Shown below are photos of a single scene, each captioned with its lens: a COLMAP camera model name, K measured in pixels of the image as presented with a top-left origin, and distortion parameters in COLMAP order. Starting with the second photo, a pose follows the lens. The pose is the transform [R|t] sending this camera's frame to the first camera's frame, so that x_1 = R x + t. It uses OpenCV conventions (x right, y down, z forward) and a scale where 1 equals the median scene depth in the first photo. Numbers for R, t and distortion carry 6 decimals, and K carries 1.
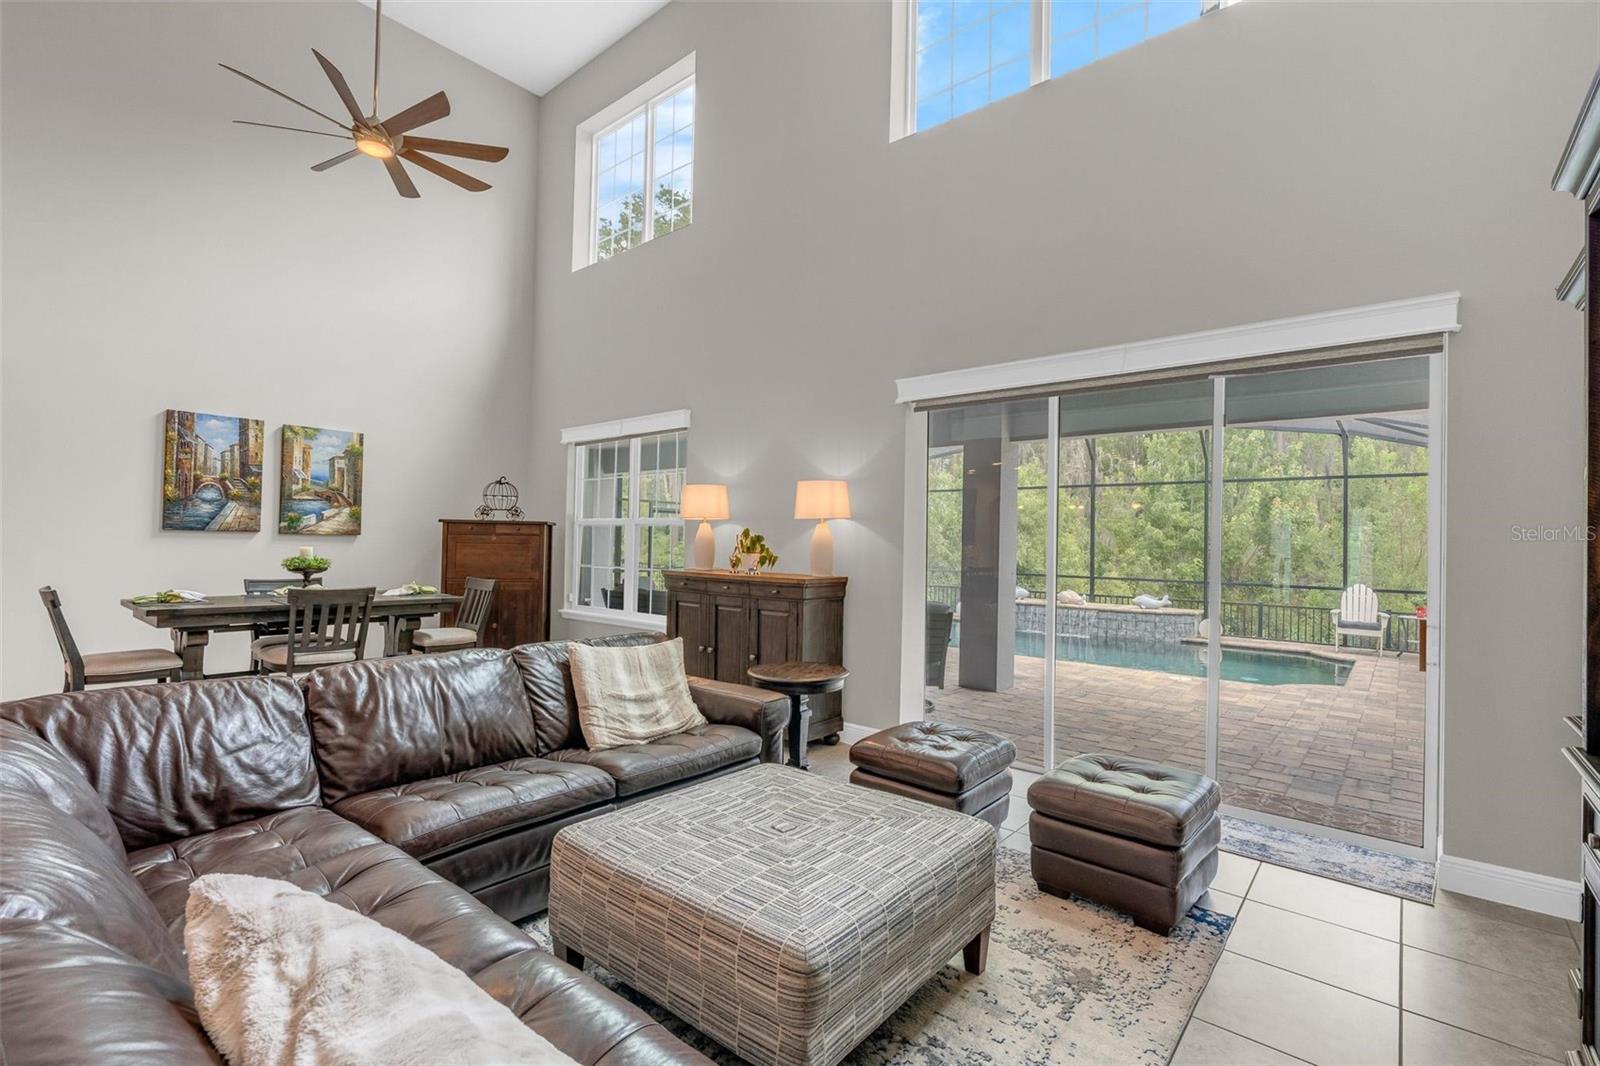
lens RADIAL K [[714.3, 0, 796.1], [0, 714.3, 534.3], [0, 0, 1]] dist [-0.005255, 0.000247]
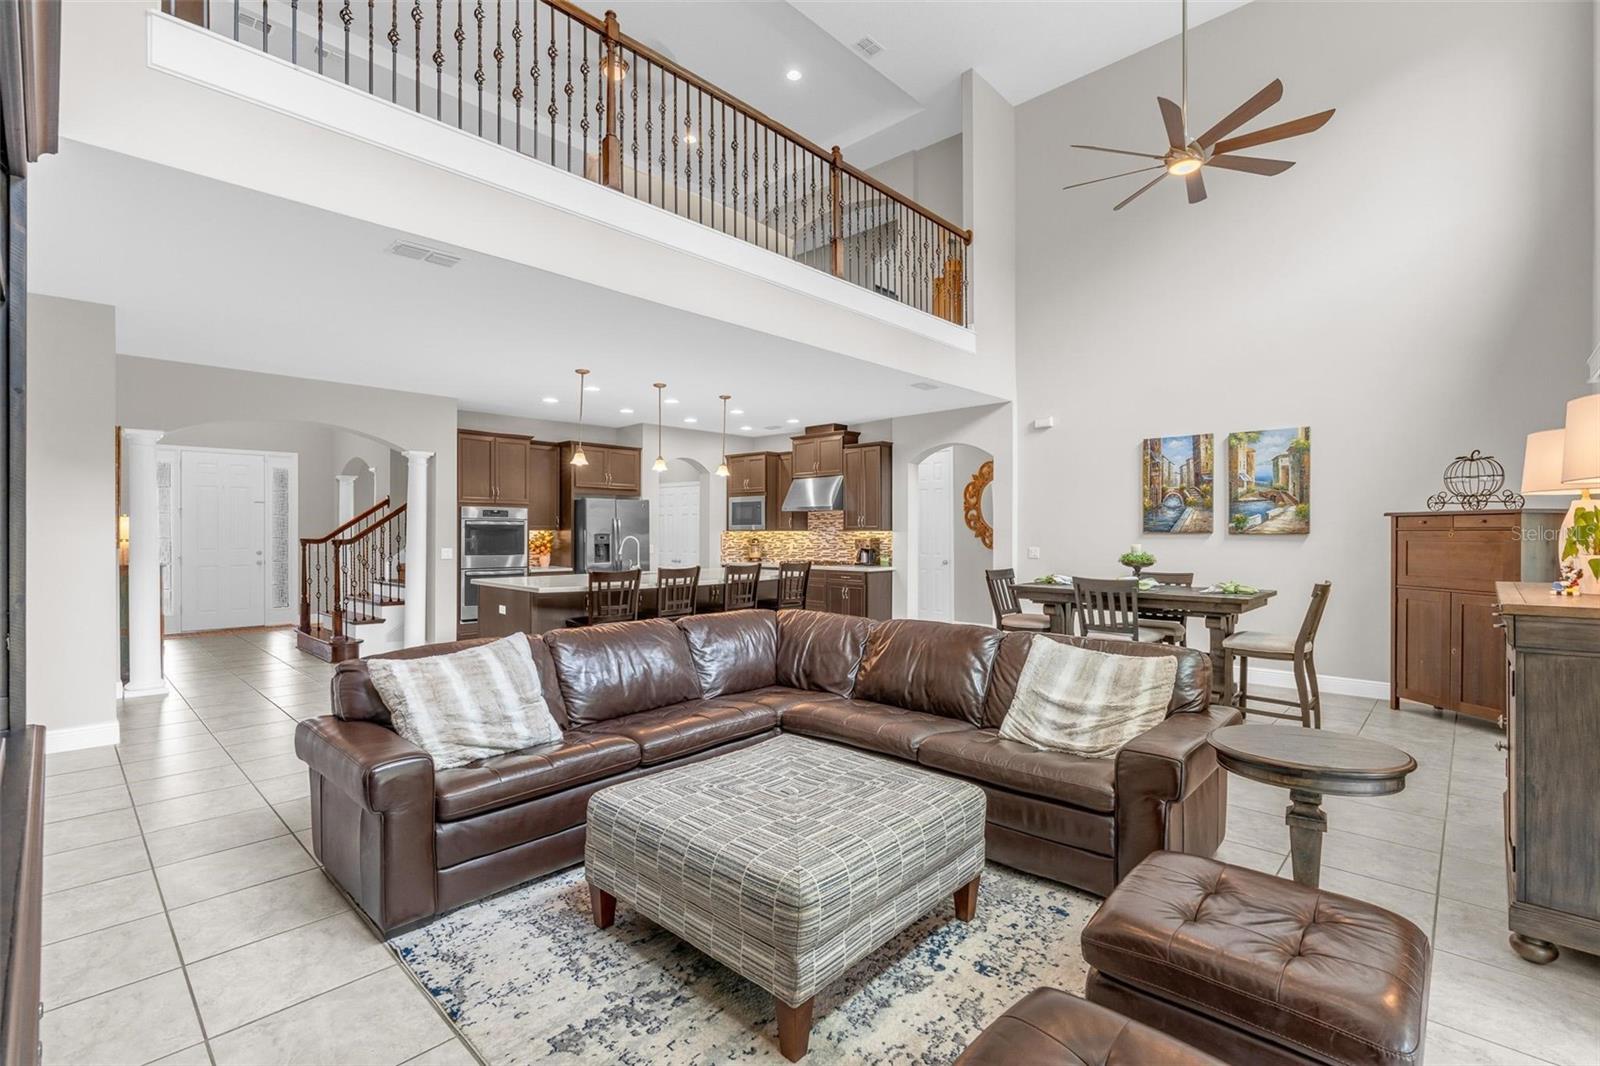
lens RADIAL K [[714.3, 0, 796.1], [0, 714.3, 534.3], [0, 0, 1]] dist [-0.005255, 0.000247]
pose [[-0.051216, -0.018133, -0.998523, 0.398457], [0.010113, 0.999774, -0.018674, 0.013432], [0.998636, -0.011054, -0.051021, 0.391153]]
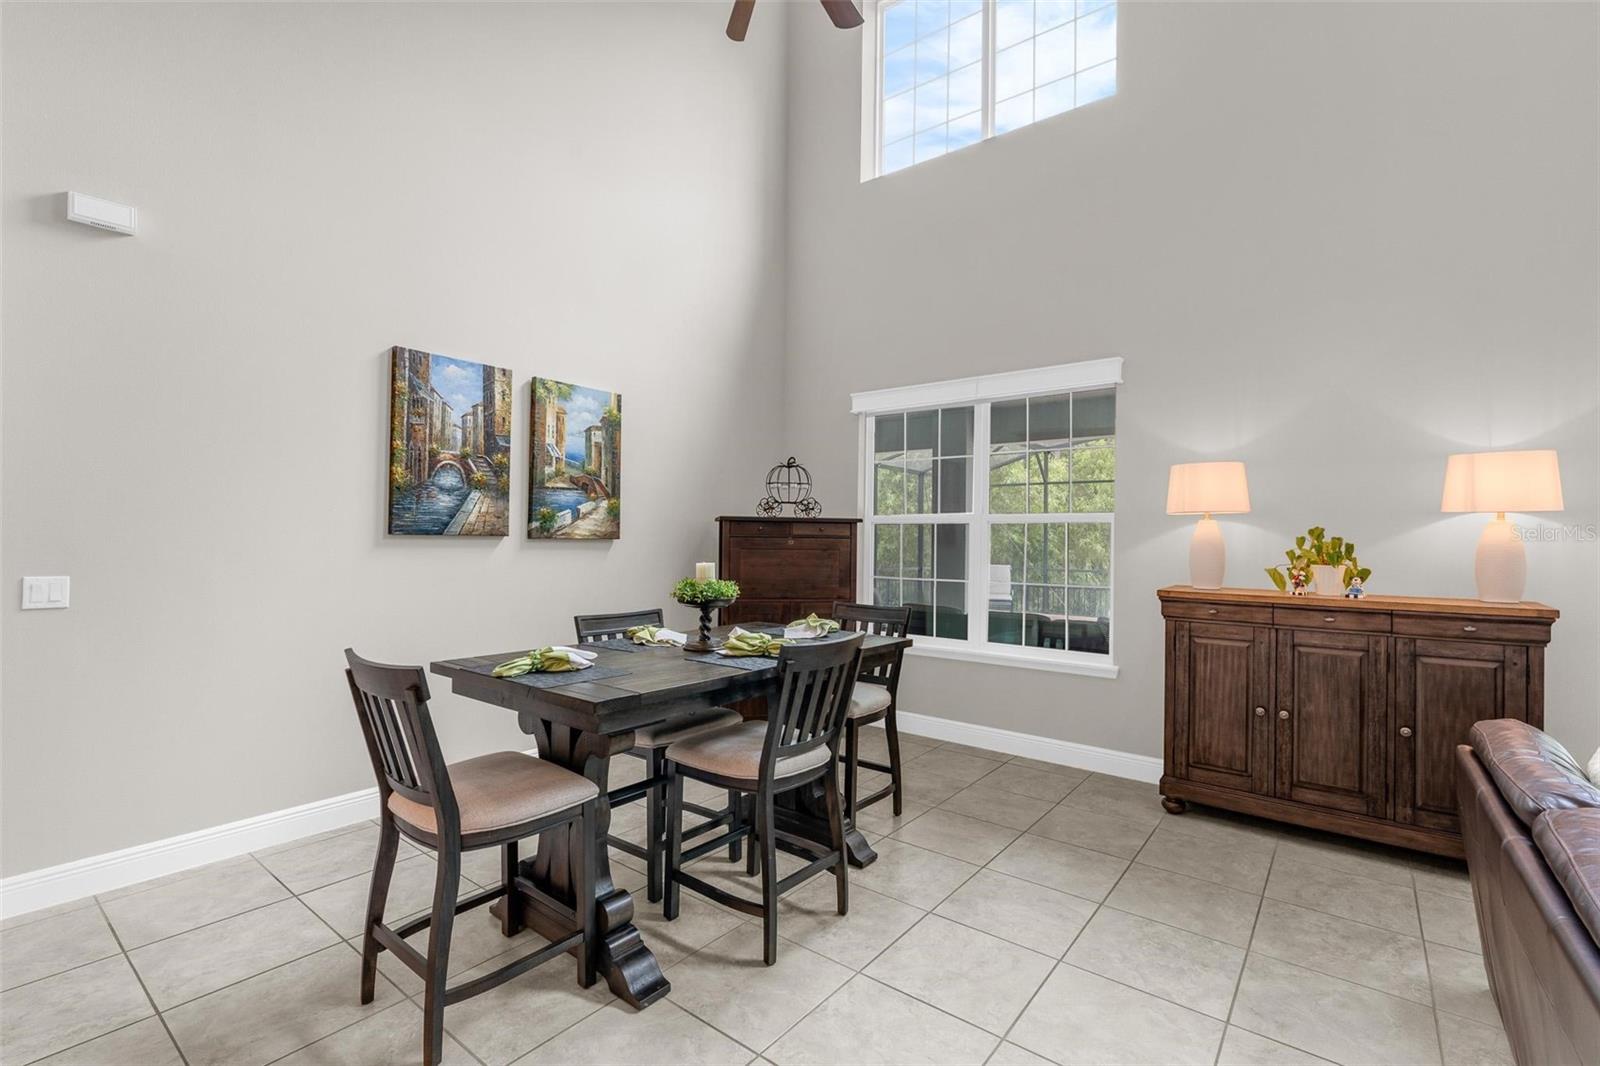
lens RADIAL K [[714.3, 0, 796.1], [0, 714.3, 534.3], [0, 0, 1]] dist [-0.005255, 0.000247]
pose [[0.999205, -0.006796, 0.039280, -0.497096], [0.006609, 0.999966, 0.004901, -0.006627], [-0.039312, -0.004637, 0.999216, 0.312258]]
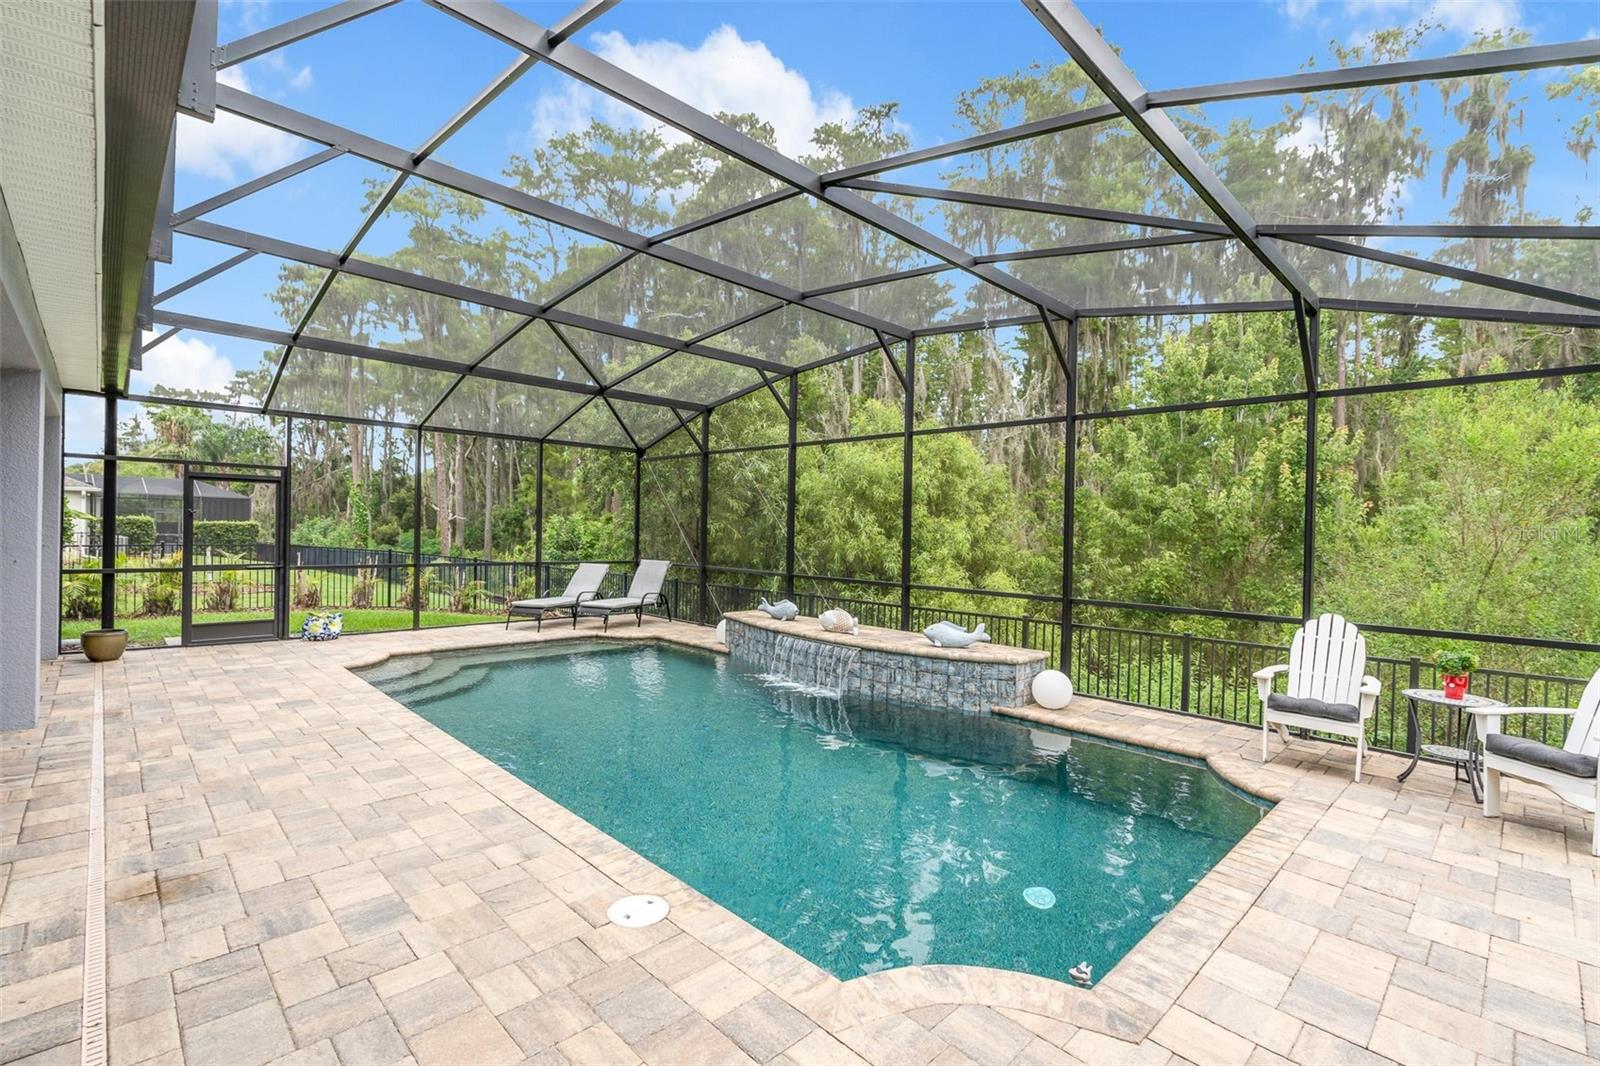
lens RADIAL K [[731.6, 0, 779.3], [0, 731.6, 538.6], [0, 0, 1]] dist [-0.020608, 0.006736]
pose [[0.994817, 0.003854, -0.101608, 0.872136], [-0.001420, 0.999711, 0.024012, 0.014845], [0.101671, -0.023743, 0.994535, 0.886586]]
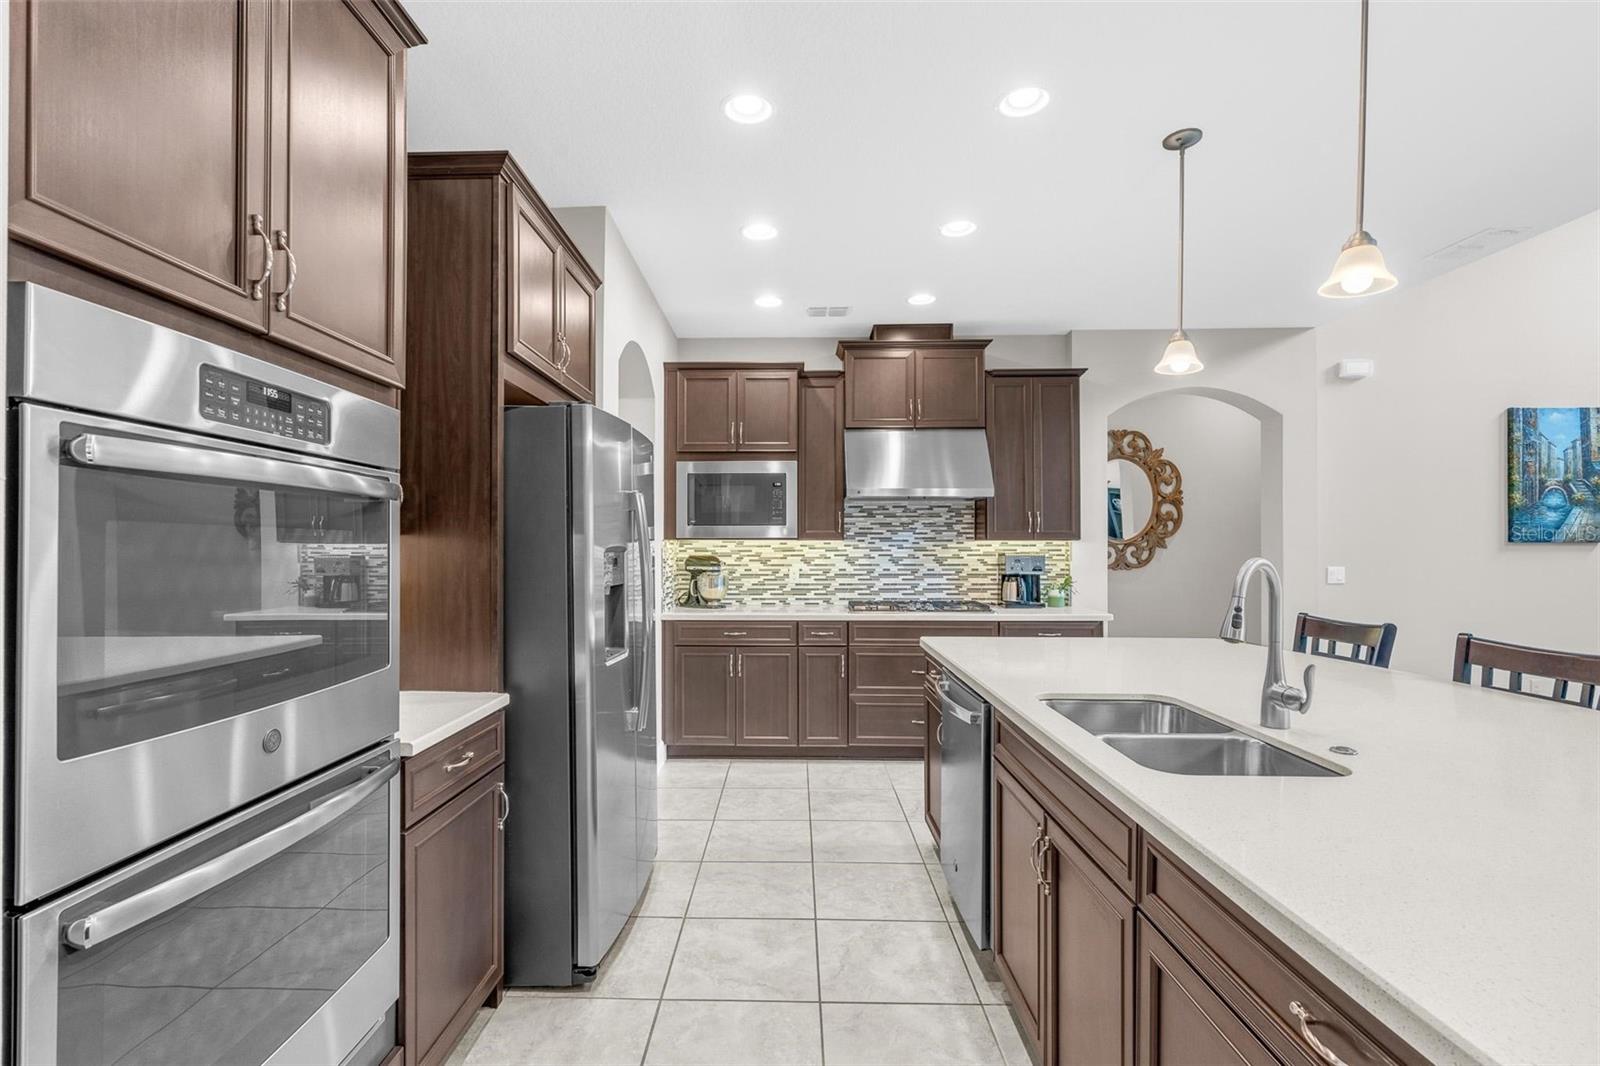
lens RADIAL K [[730.1, 0, 767.5], [0, 730.1, 538.3], [0, 0, 1]] dist [-0.016640, 0.005337]
pose [[0.622855, -0.026931, -0.781874, -0.688298], [0.022279, 0.999613, -0.016684, -0.015881], [0.782020, -0.007028, 0.623214, -0.266576]]
